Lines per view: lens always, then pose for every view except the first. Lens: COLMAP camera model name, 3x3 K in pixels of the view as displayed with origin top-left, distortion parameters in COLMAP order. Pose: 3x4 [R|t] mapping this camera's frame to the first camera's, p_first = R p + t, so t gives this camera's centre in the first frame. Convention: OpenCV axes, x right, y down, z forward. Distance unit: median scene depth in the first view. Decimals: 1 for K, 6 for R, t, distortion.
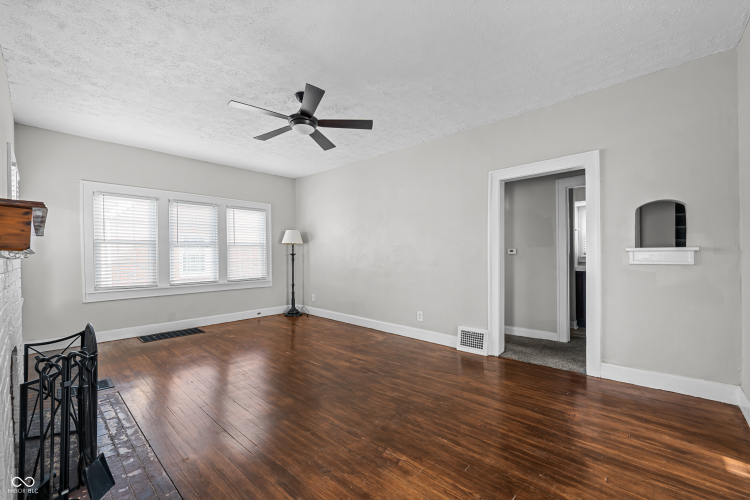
lens RADIAL K [[309.2, 0, 367.6], [0, 309.2, 251.1], [0, 0, 1]] dist [-0.008031, 0.000371]
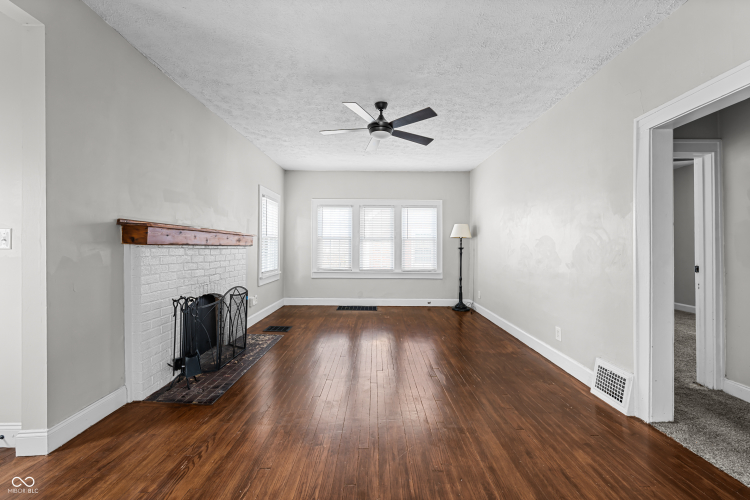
lens RADIAL K [[309.2, 0, 375.9], [0, 309.2, 240.1], [0, 0, 1]] dist [-0.008031, 0.000371]
pose [[0.677447, -0.007008, -0.735539, 0.376357], [-0.003290, 0.999916, -0.012556, -0.002954], [0.735565, 0.010926, 0.677366, 0.154899]]
